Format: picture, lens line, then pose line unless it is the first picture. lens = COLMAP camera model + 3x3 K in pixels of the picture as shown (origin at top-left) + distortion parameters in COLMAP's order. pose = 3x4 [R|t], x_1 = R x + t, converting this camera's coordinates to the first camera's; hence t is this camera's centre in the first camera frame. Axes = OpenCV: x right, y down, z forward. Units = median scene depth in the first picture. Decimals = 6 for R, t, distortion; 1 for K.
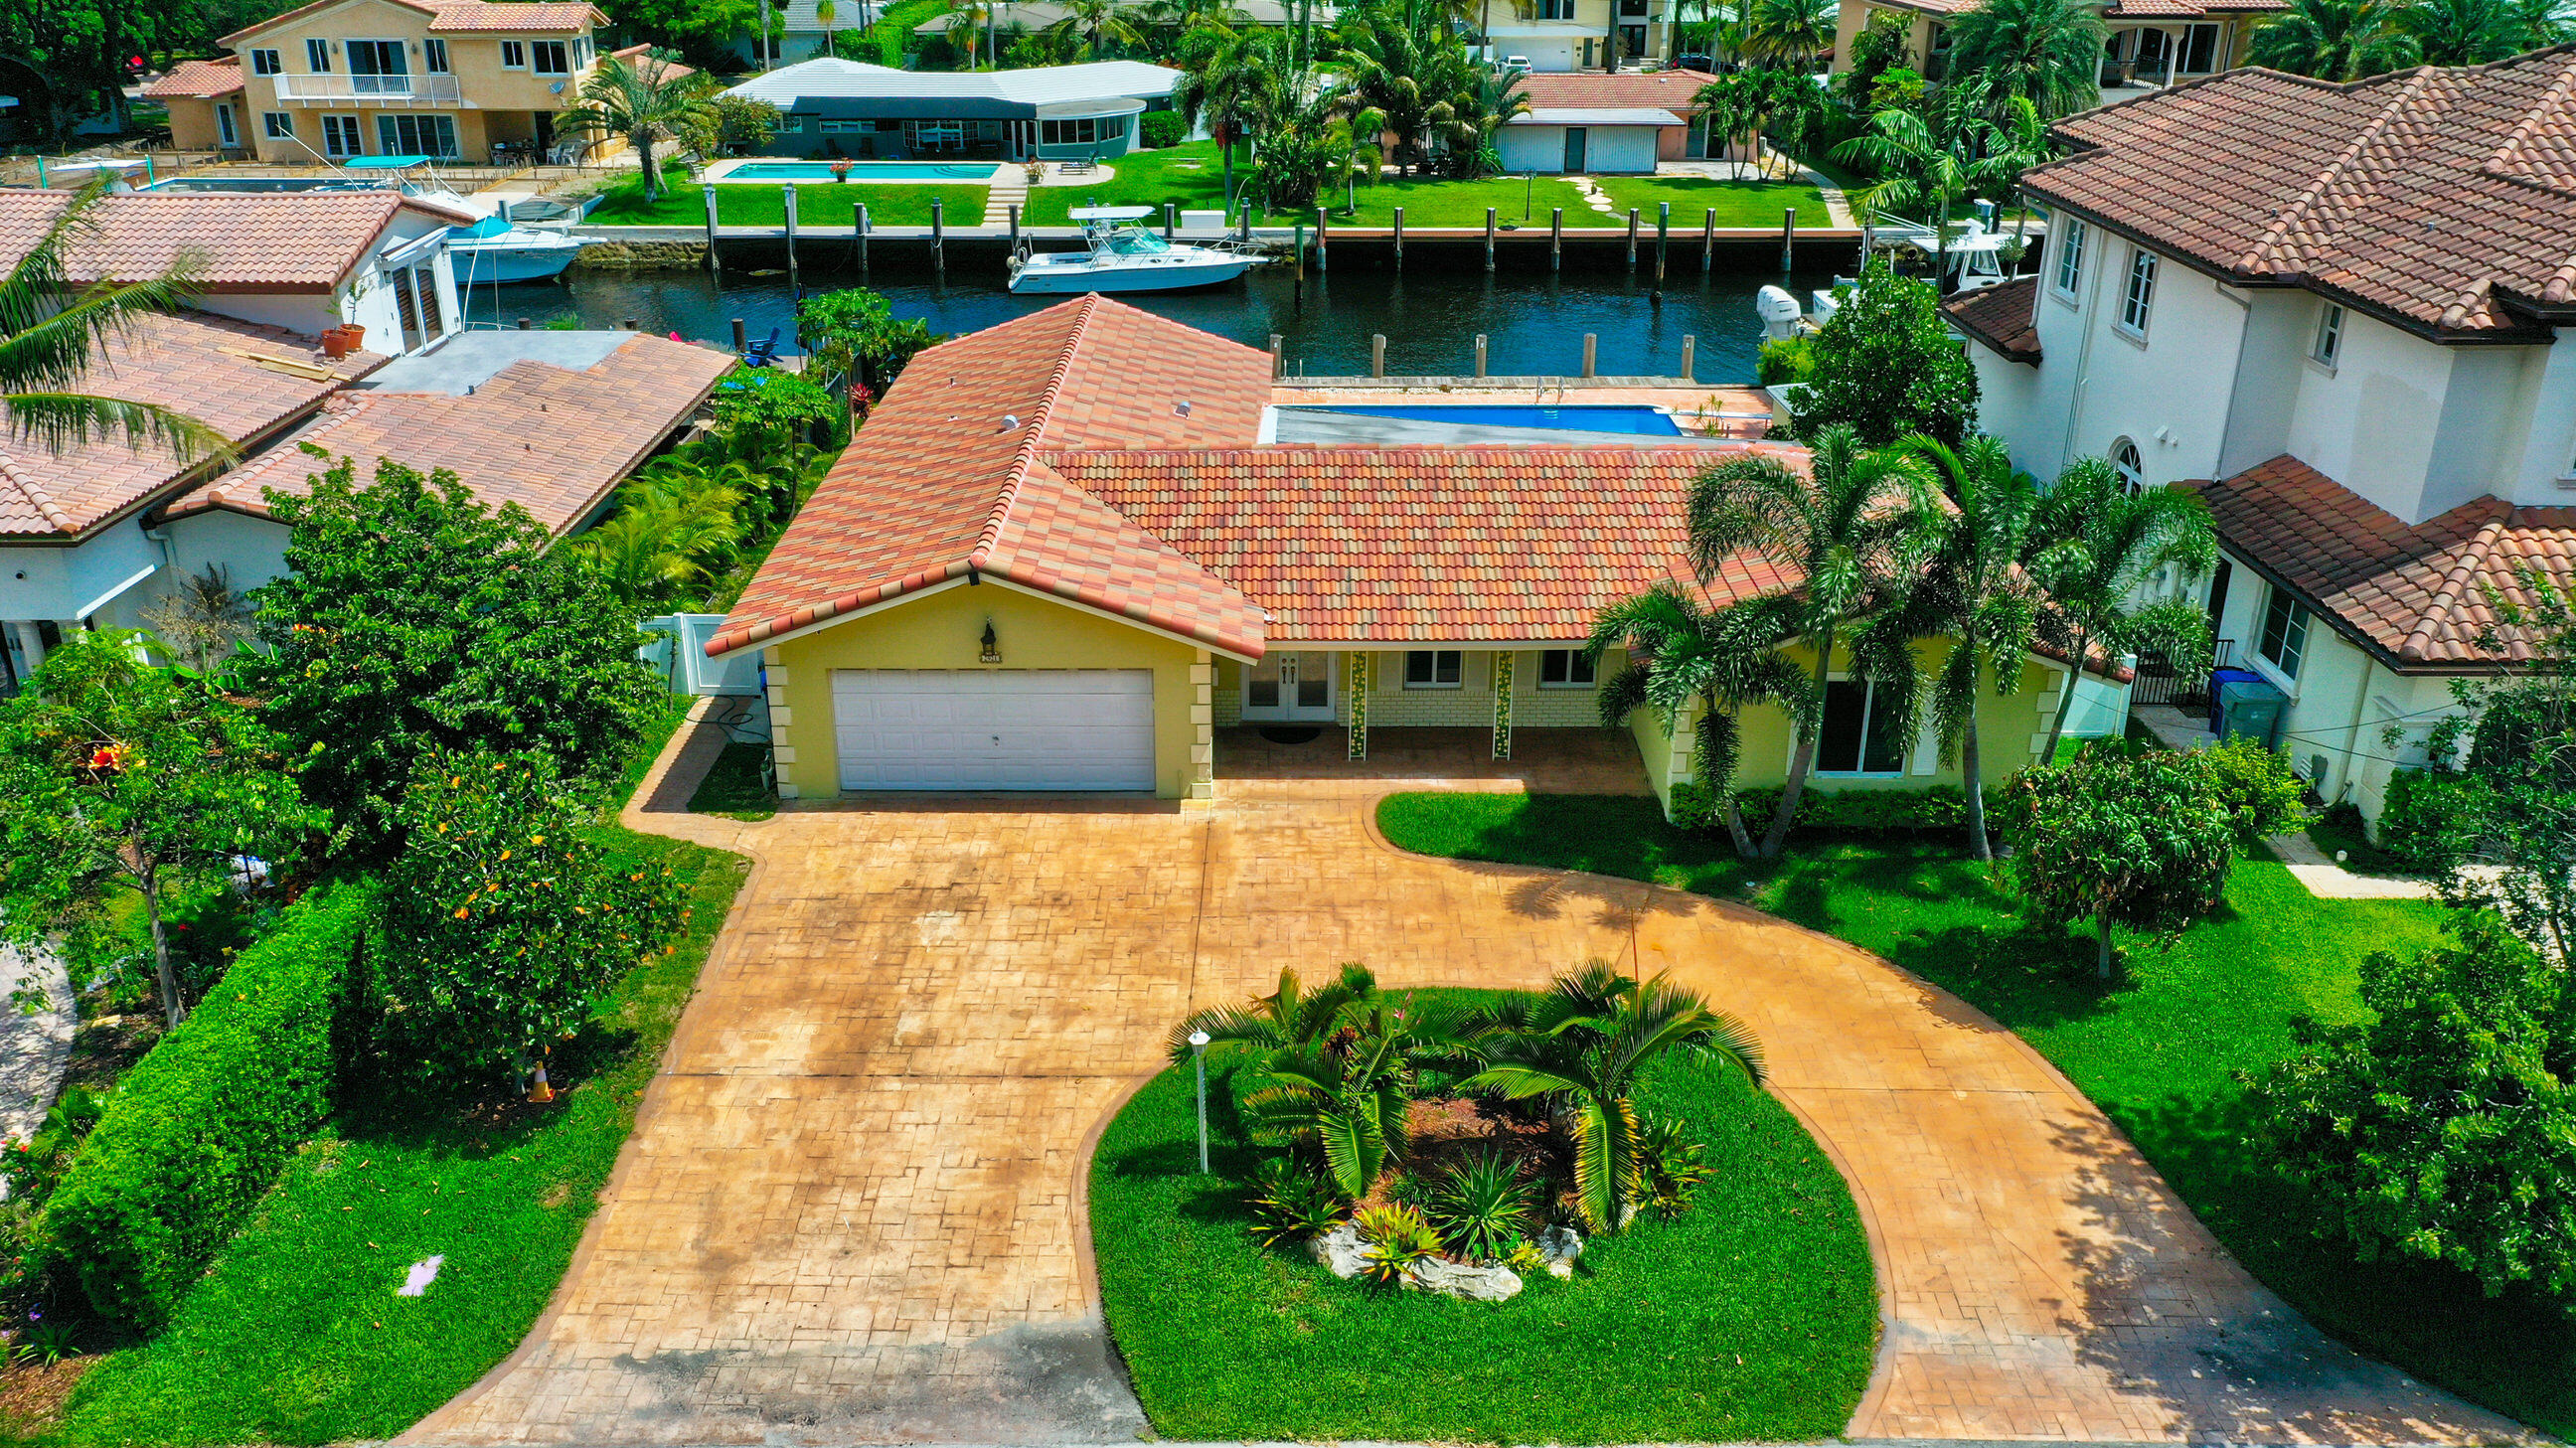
lens RADIAL K [[2029.5, 0, 1280.2], [0, 2029.5, 721.1], [0, 0, 1]] dist [-0.001588, -0.003396]
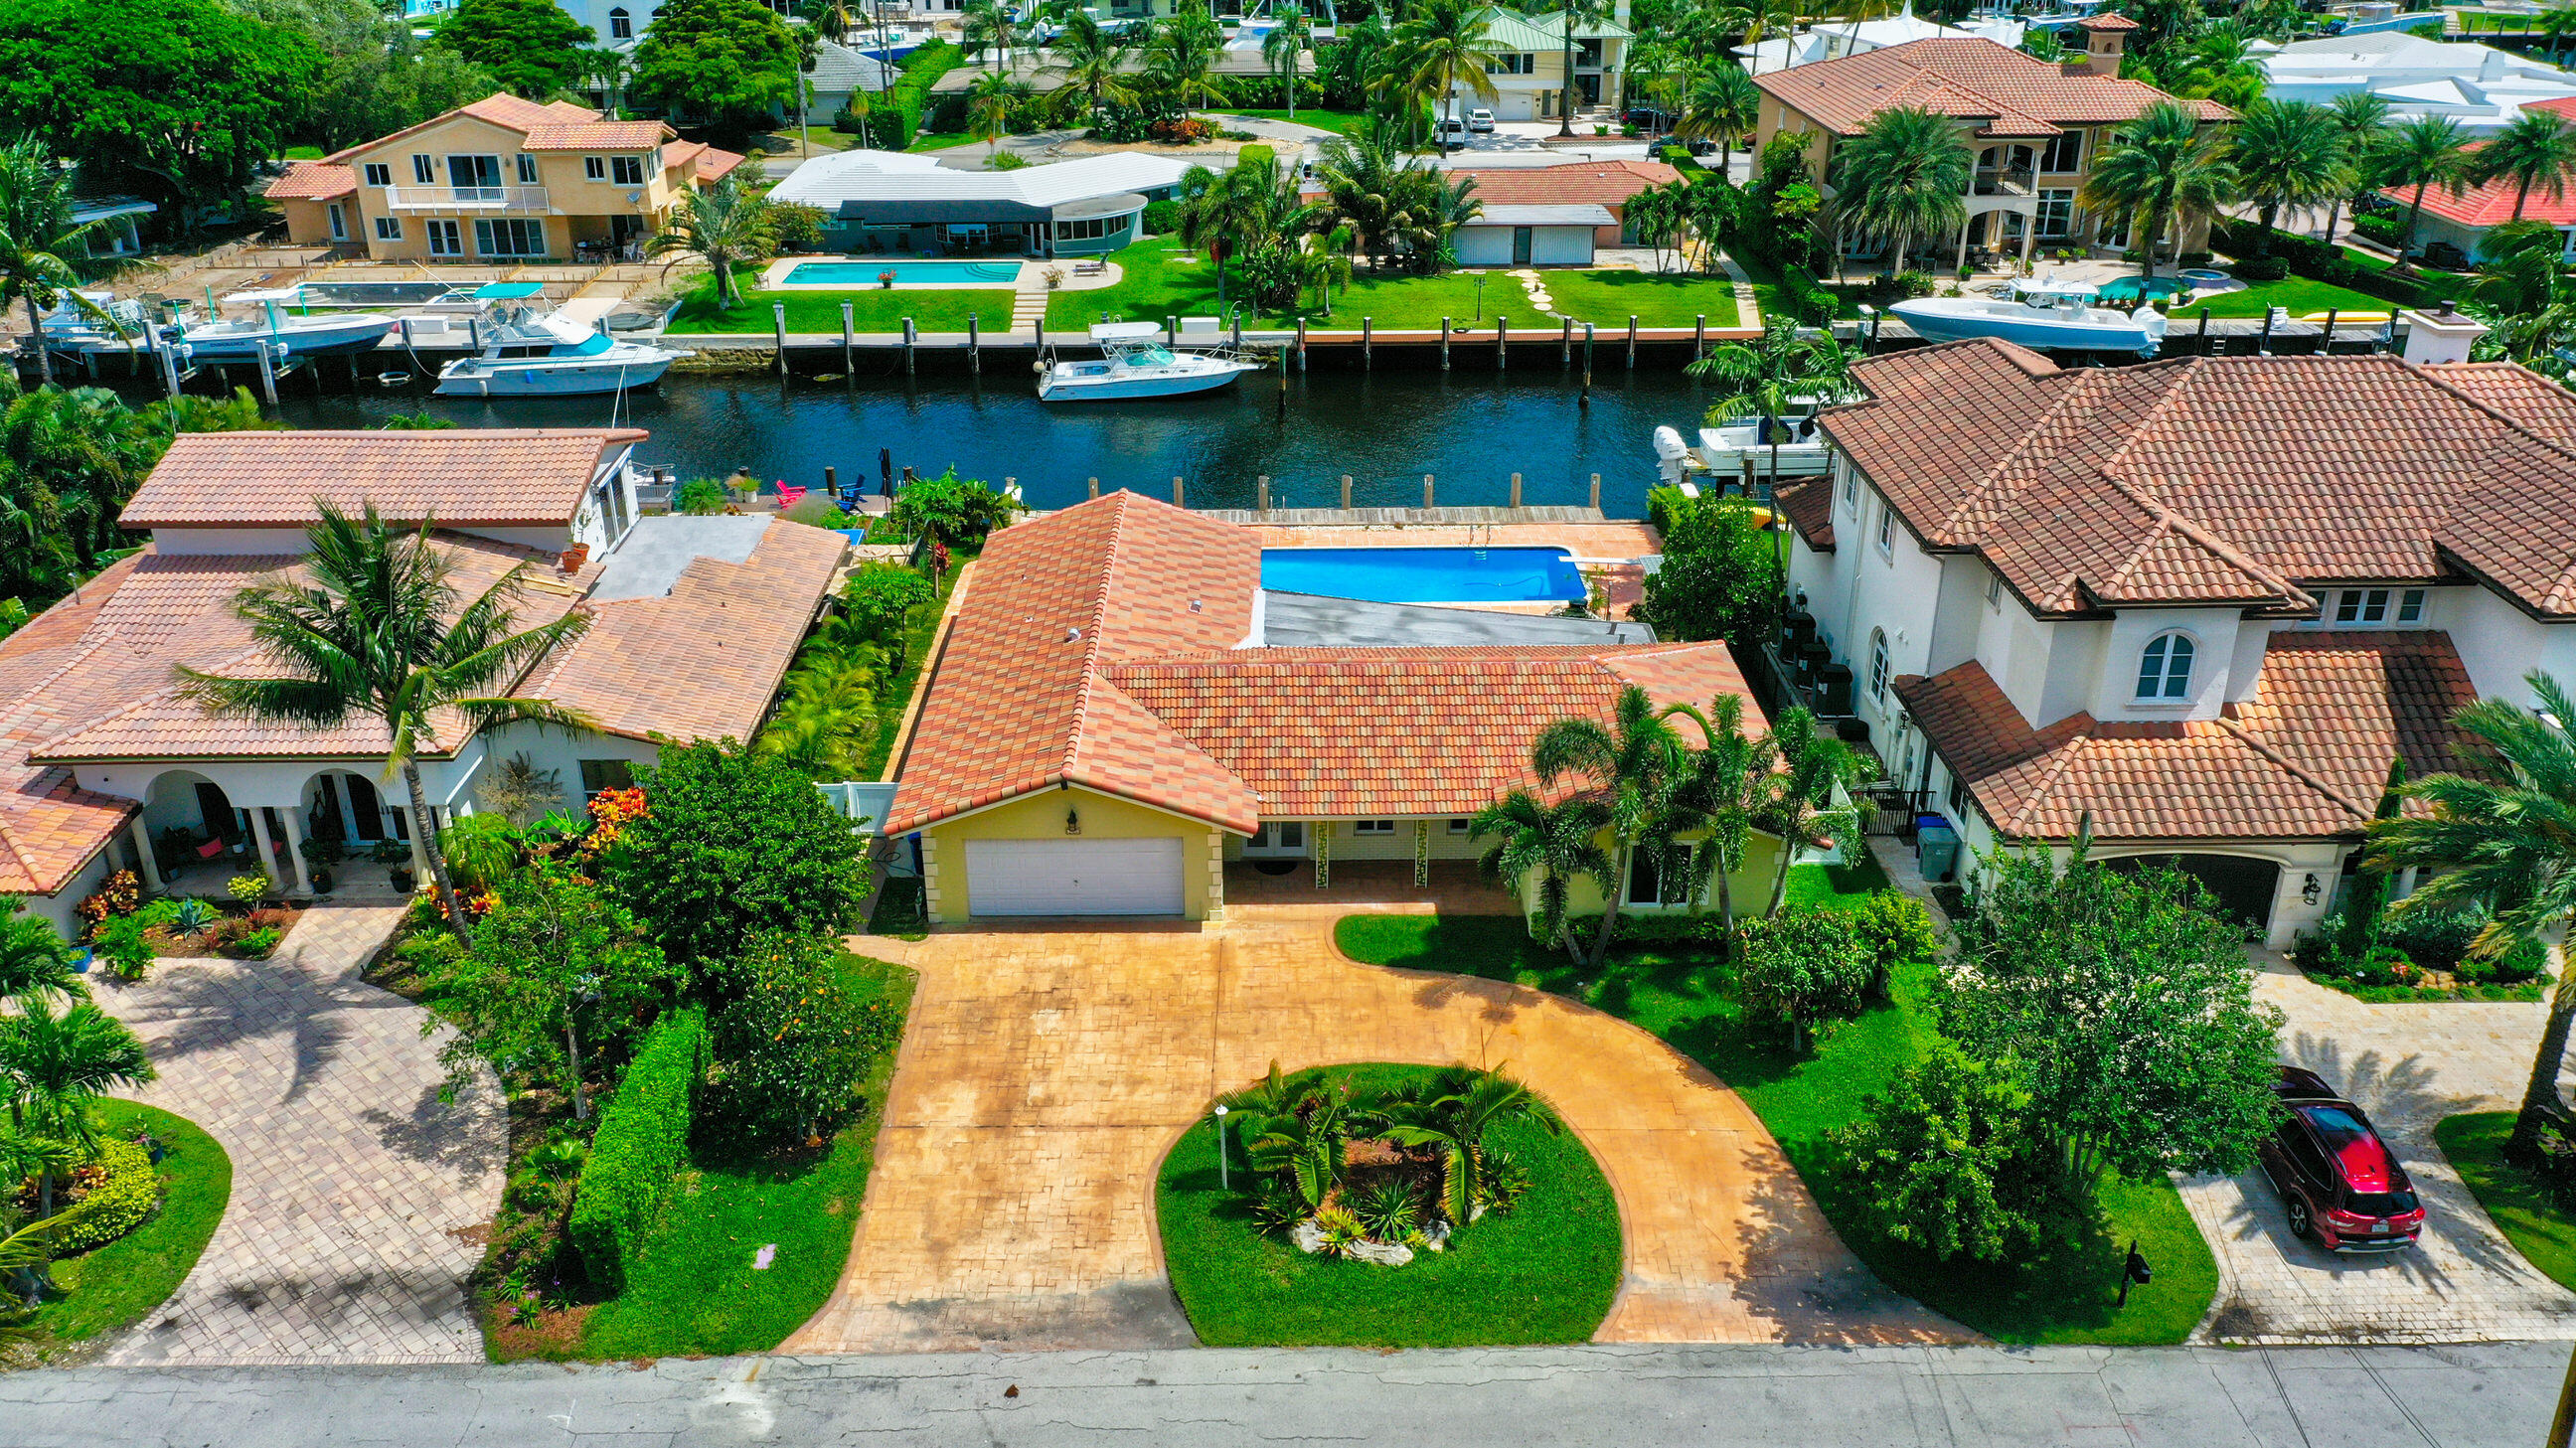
lens RADIAL K [[2036.9, 0, 1276.7], [0, 2036.9, 715.4], [0, 0, 1]] dist [-0.000629, -0.006135]
pose [[0.999959, -0.008613, 0.002660, 0.002872], [0.008525, 0.999459, 0.031763, -0.165862], [-0.002932, -0.031739, 0.999492, -0.498860]]
